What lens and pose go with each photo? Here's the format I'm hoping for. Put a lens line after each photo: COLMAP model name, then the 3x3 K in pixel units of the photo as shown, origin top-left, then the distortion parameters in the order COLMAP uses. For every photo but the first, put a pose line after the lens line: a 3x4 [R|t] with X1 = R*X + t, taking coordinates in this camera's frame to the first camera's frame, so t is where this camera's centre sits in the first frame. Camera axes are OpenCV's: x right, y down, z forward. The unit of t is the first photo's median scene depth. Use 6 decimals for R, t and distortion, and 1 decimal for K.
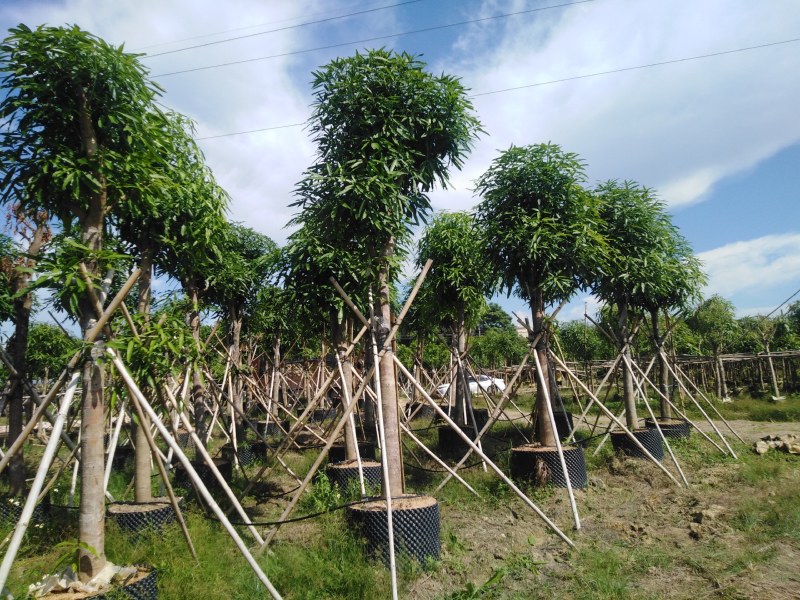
lens RADIAL K [[576.5, 0, 410.3], [0, 576.5, 302.8], [0, 0, 1]] dist [0.075635, -0.110338]
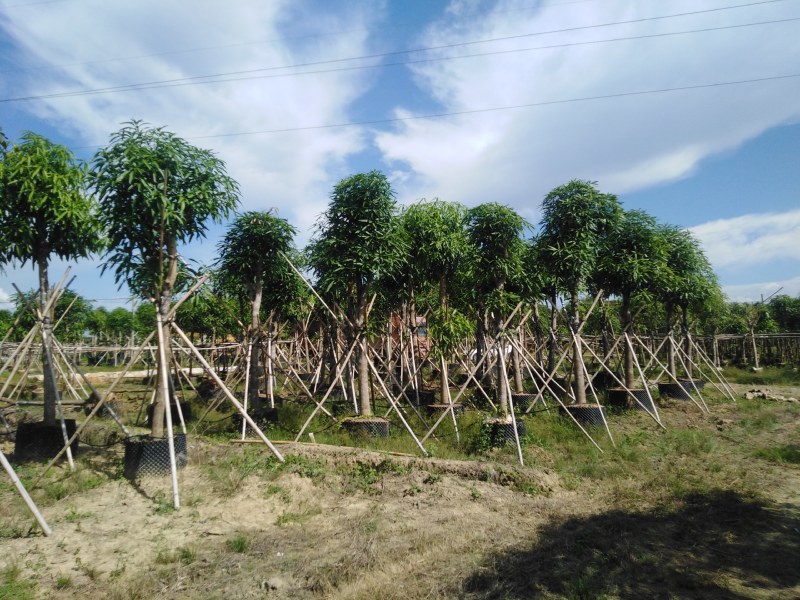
lens RADIAL K [[601.4, 0, 397.6], [0, 601.4, 300.5], [0, 0, 1]] dist [-0.011118, -0.002583]
pose [[0.999373, 0.025198, 0.024870, -0.217169], [-0.026429, 0.998375, 0.050482, -0.036690], [-0.023557, -0.051108, 0.998415, -0.319195]]
